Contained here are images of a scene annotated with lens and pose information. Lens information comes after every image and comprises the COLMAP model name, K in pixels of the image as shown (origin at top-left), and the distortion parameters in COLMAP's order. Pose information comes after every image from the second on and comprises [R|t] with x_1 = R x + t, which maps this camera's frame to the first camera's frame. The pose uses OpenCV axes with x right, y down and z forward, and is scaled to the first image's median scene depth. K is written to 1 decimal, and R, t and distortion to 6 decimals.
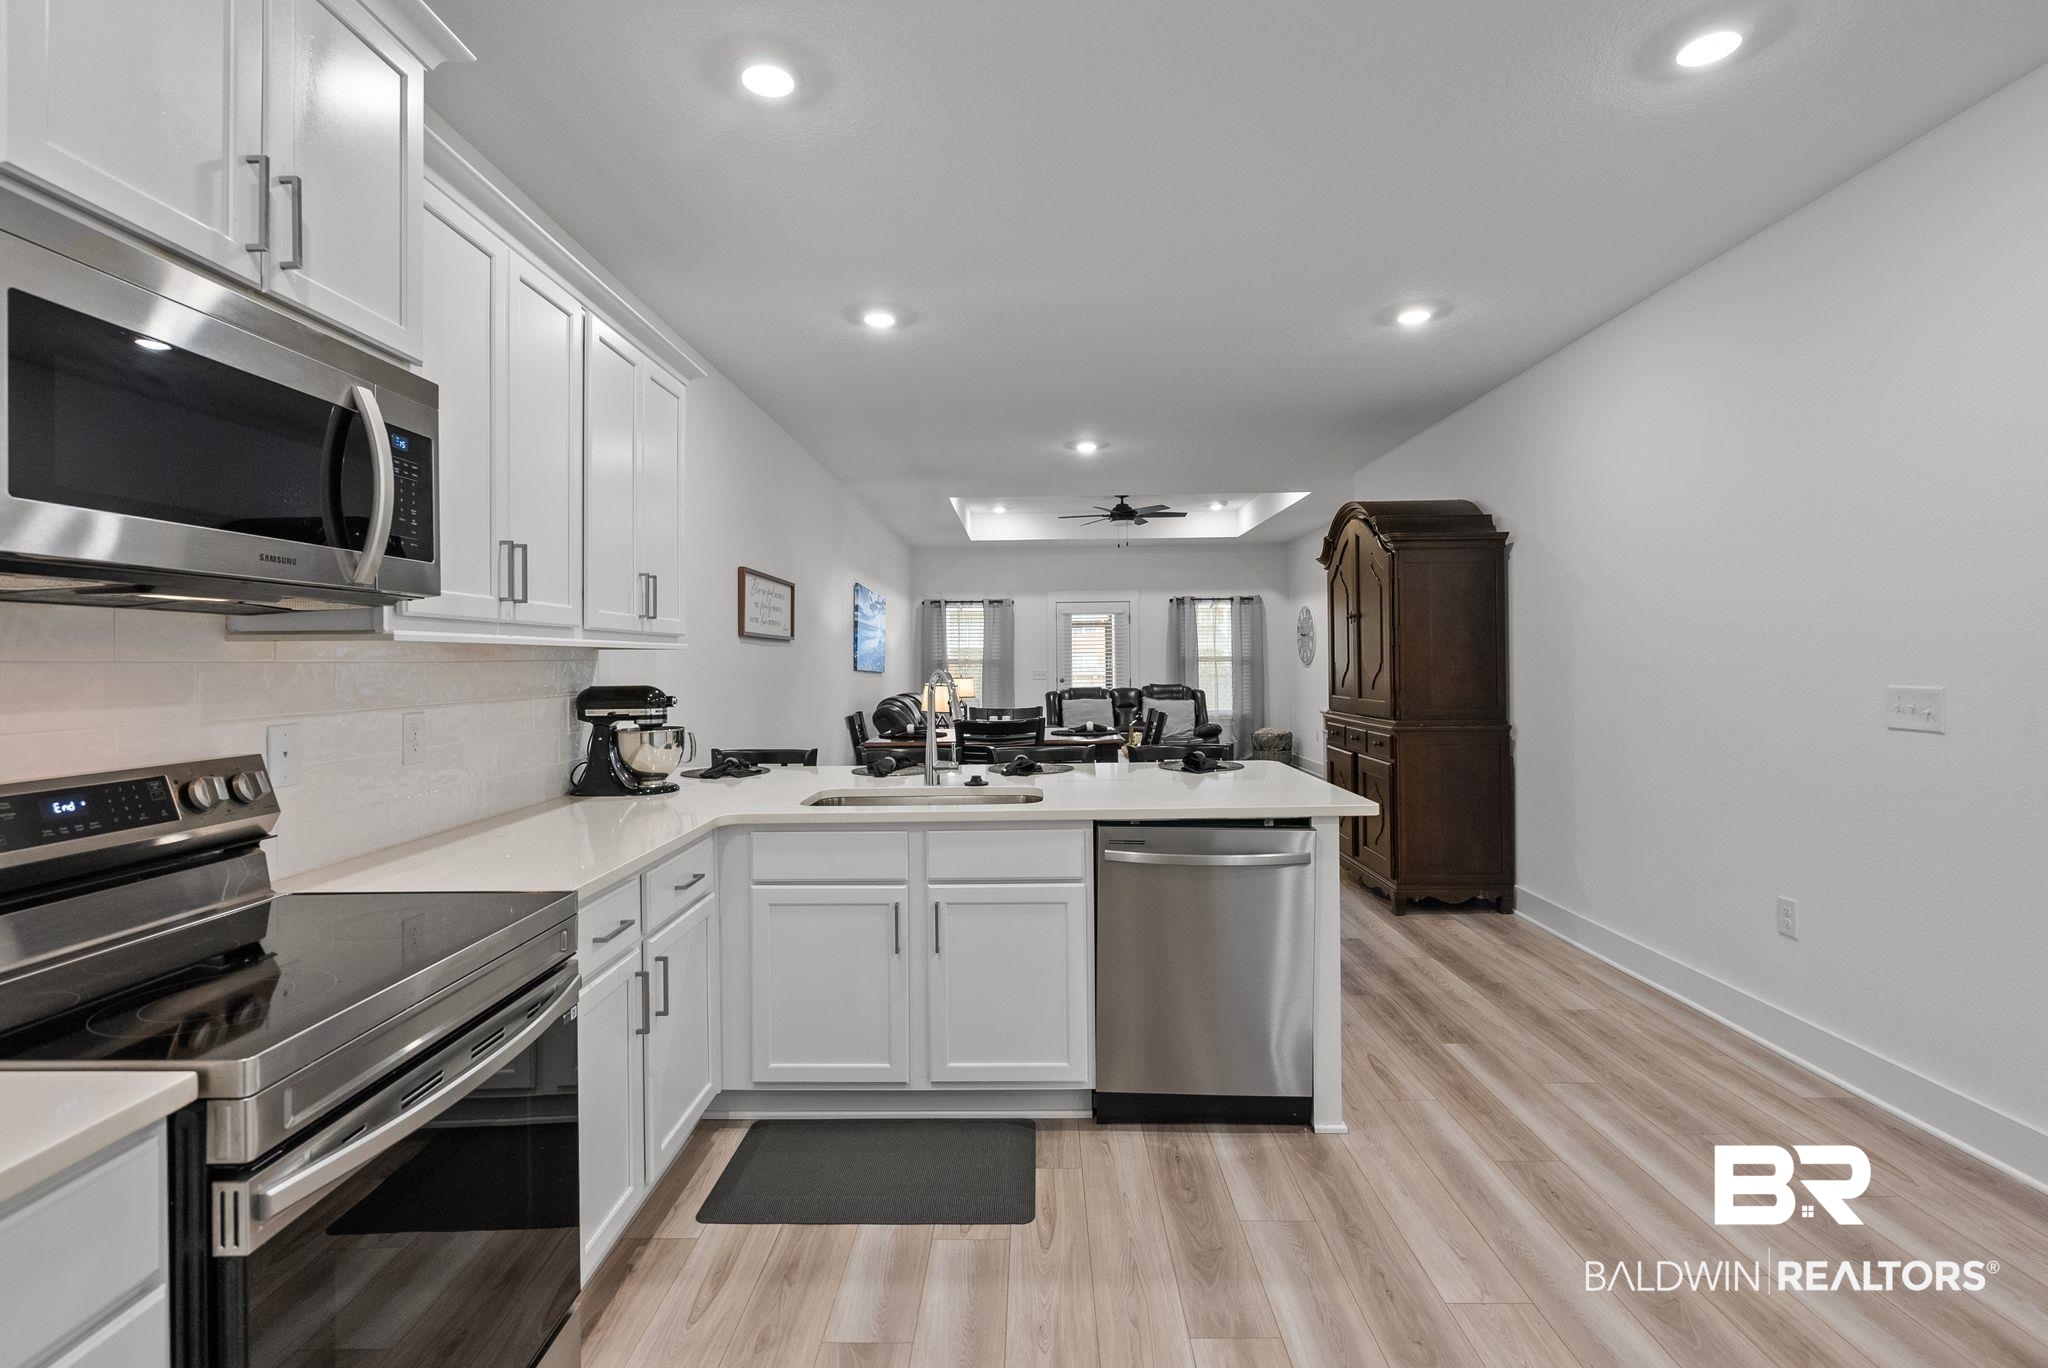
lens RADIAL K [[940.0, 0, 1016.1], [0, 940.0, 653.7], [0, 0, 1]] dist [-0.011200, 0.004719]
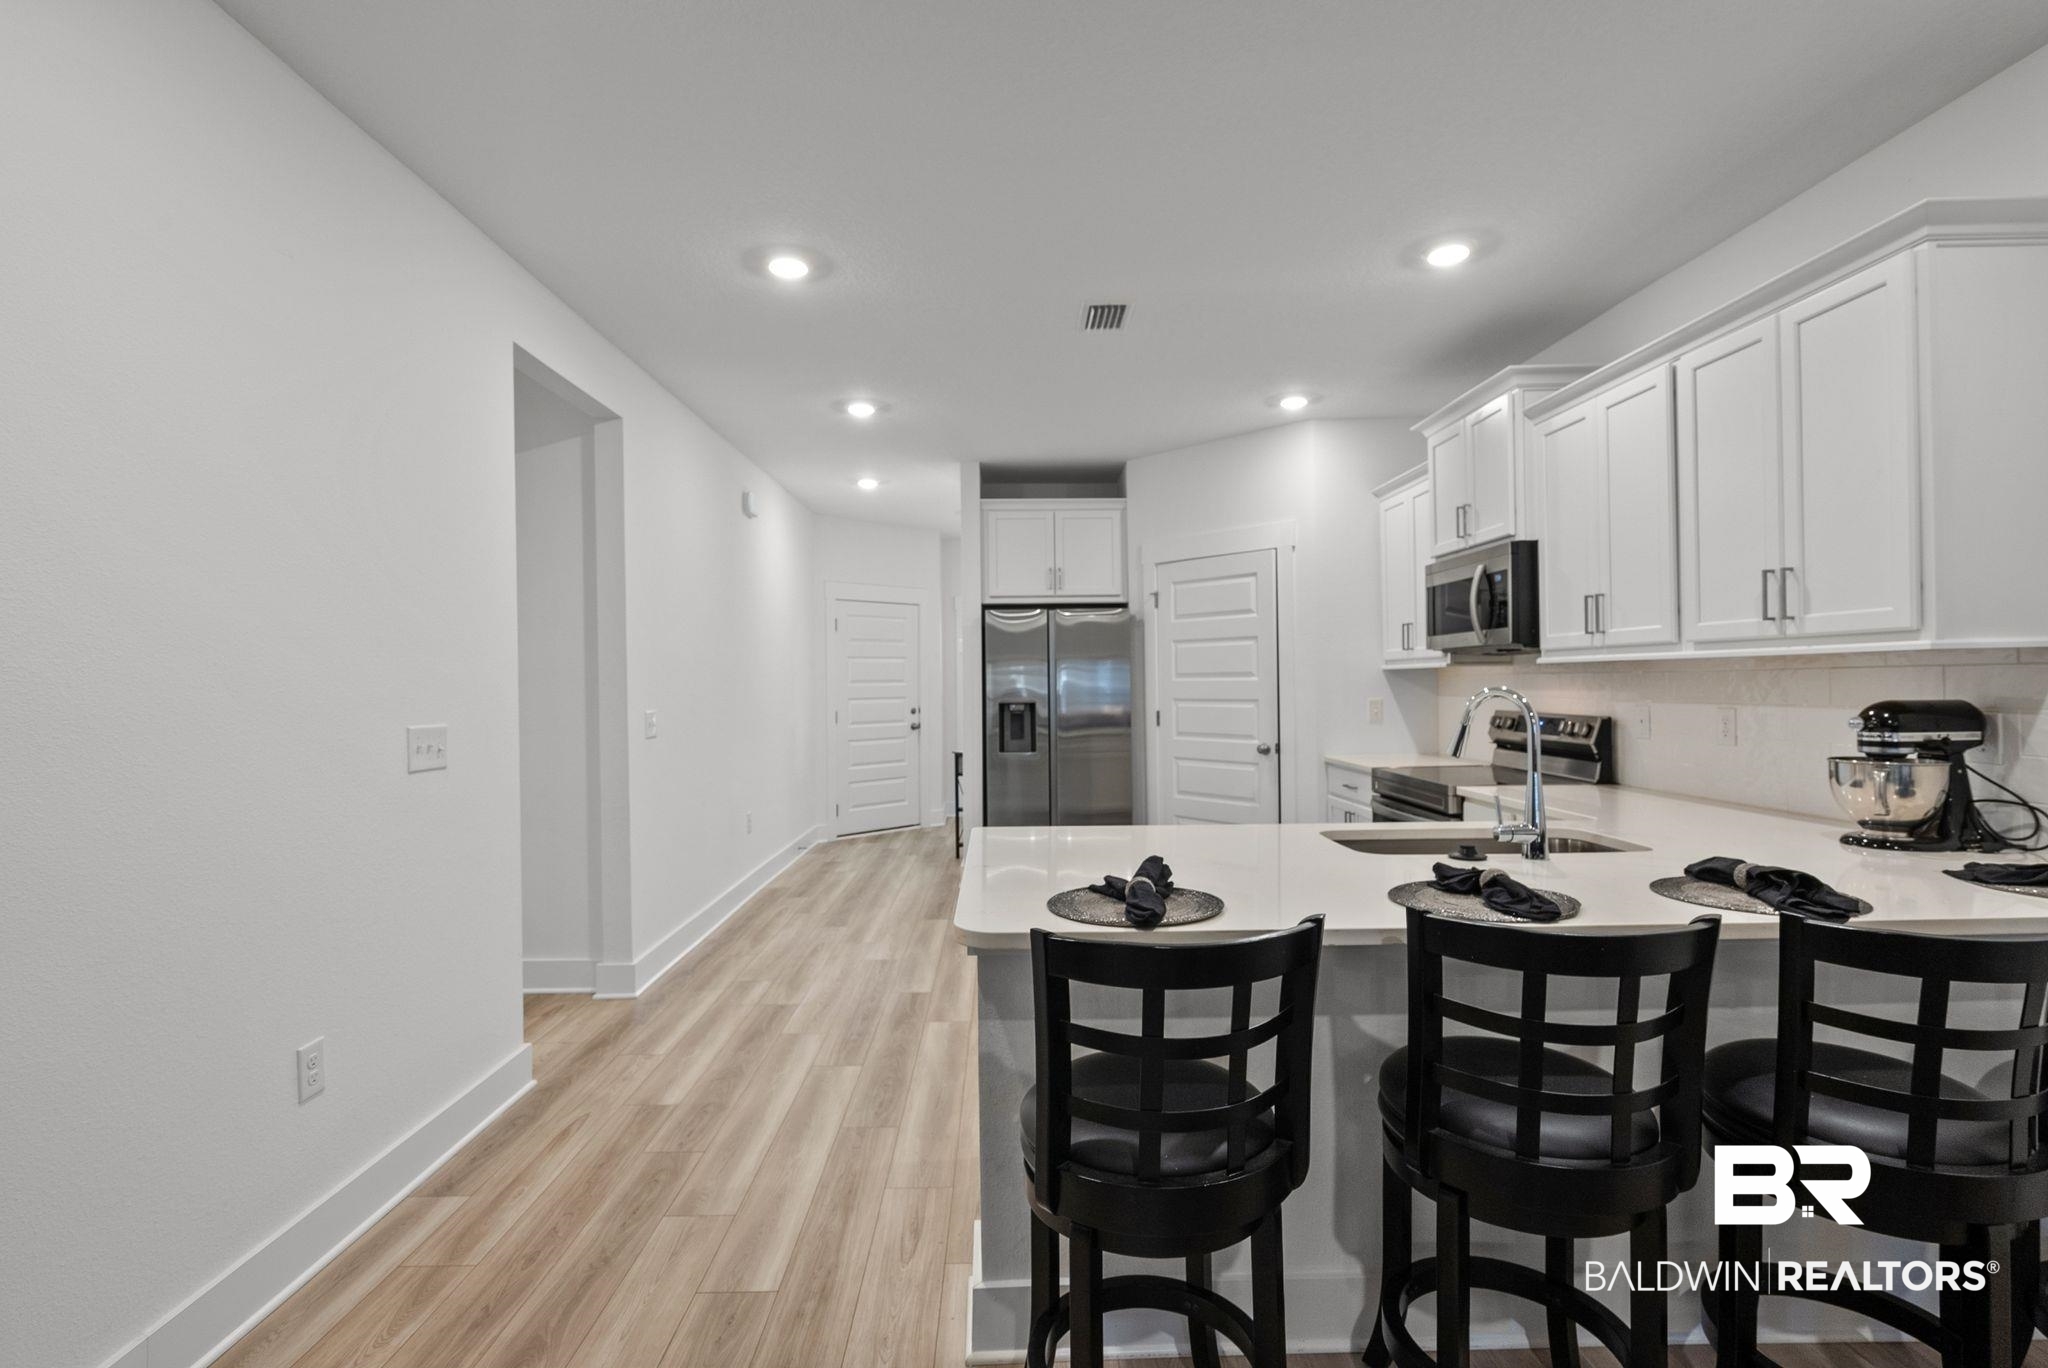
lens RADIAL K [[940.0, 0, 1020.9], [0, 940.0, 687.4], [0, 0, 1]] dist [-0.011200, 0.004719]
pose [[-0.999079, 0.021927, -0.036881, 0.203853], [0.021942, 0.999759, -0.000015, 0.005106], [0.036871, -0.000824, -0.999320, 1.116122]]
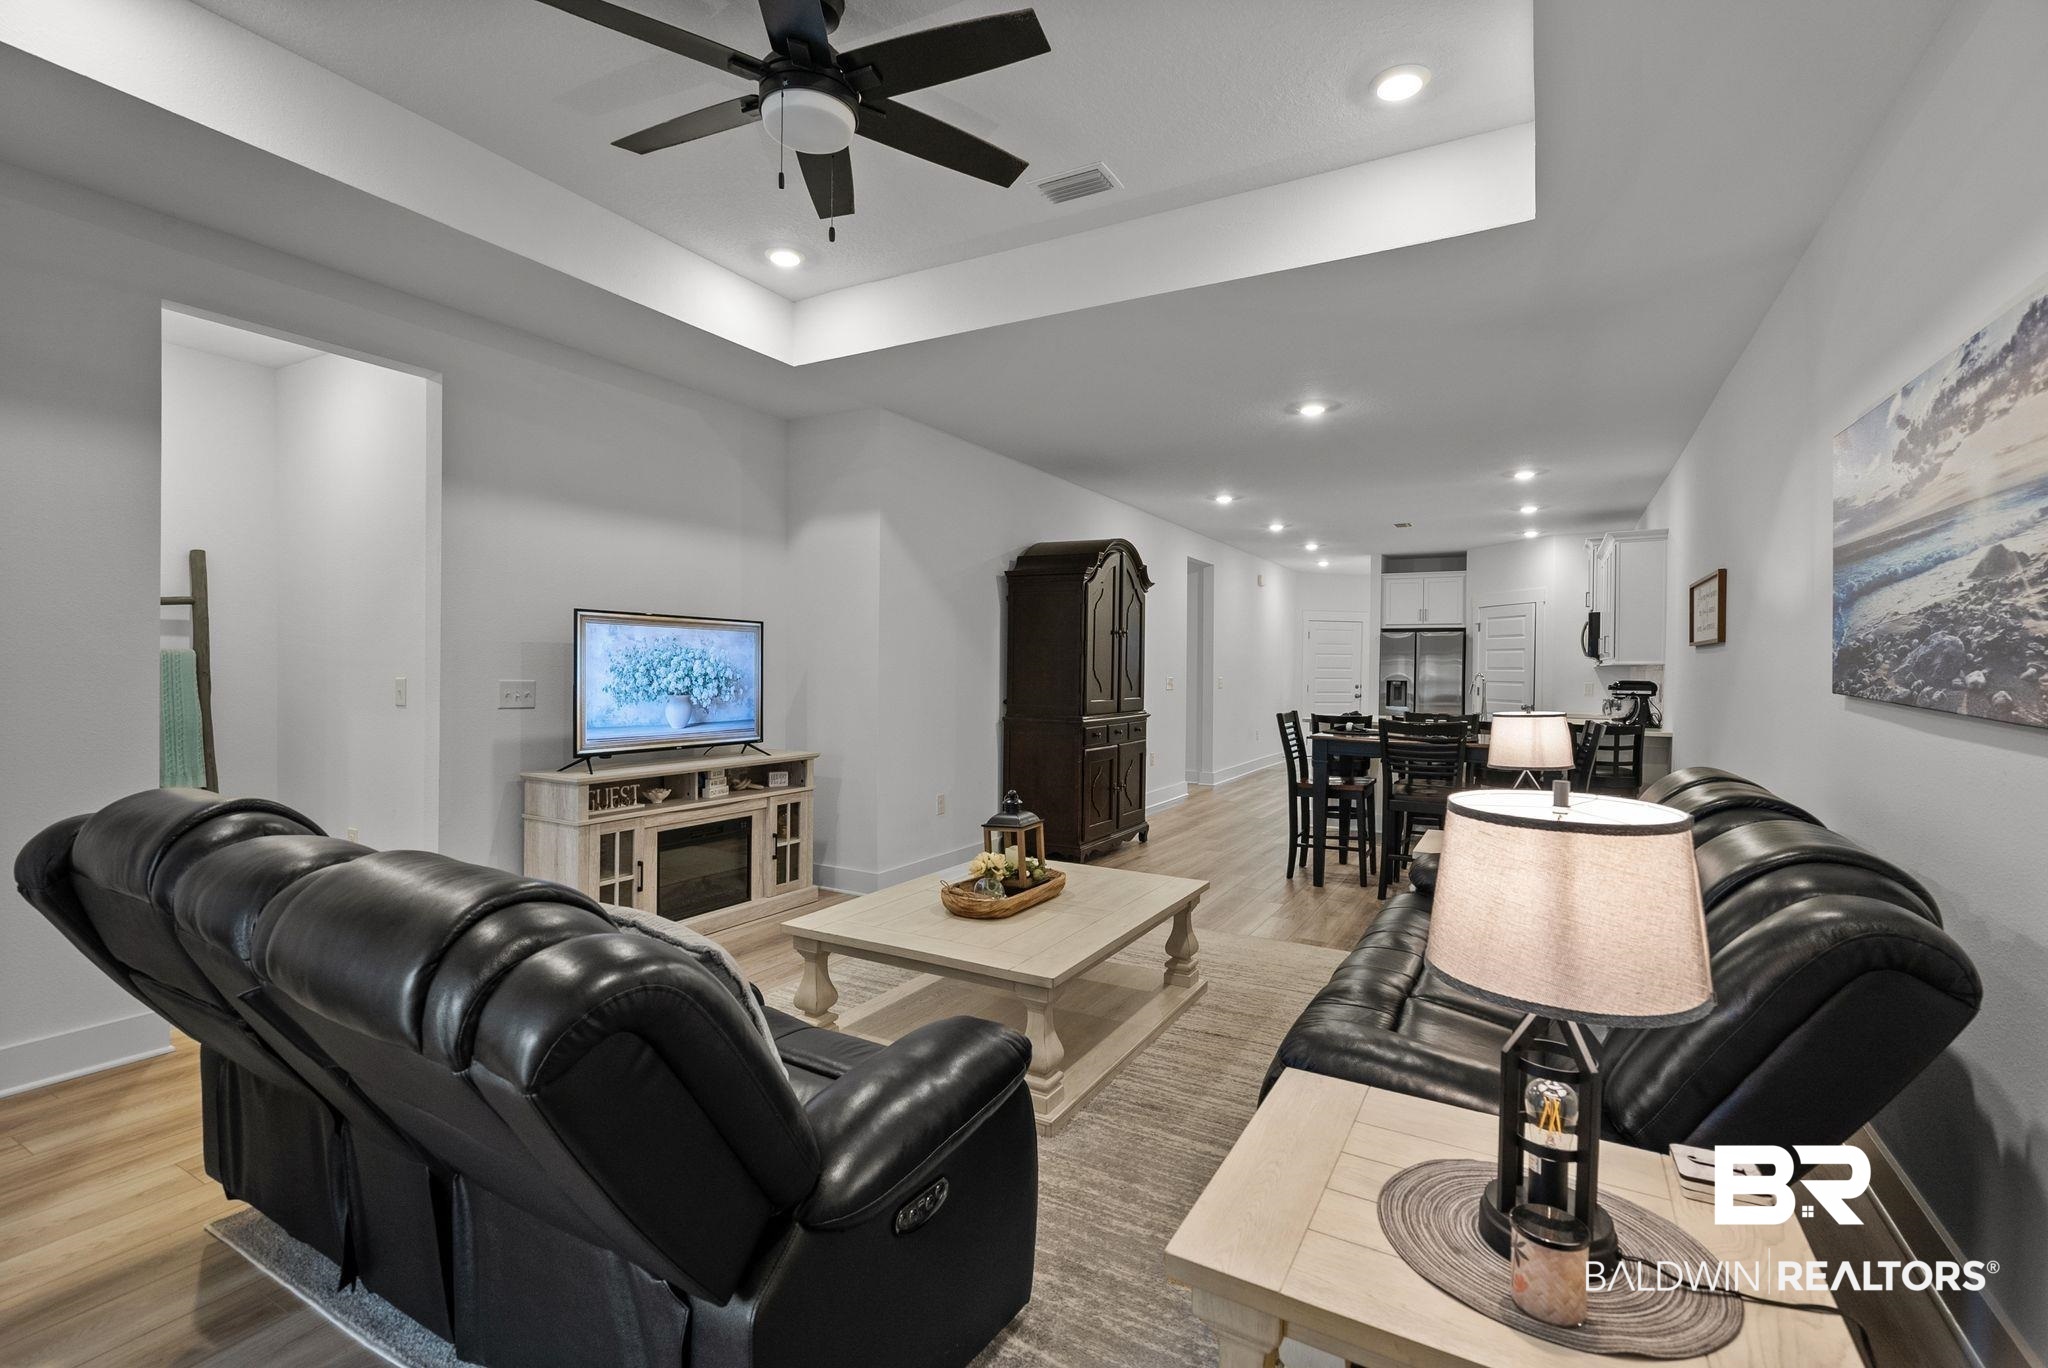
lens RADIAL K [[940.0, 0, 1010.9], [0, 940.0, 681.6], [0, 0, 1]] dist [-0.011200, 0.004719]
pose [[-0.878067, -0.008060, 0.478470, -0.116407], [-0.006577, 0.999967, 0.004774, 0.022544], [-0.478492, 0.001045, -0.878091, 2.437710]]
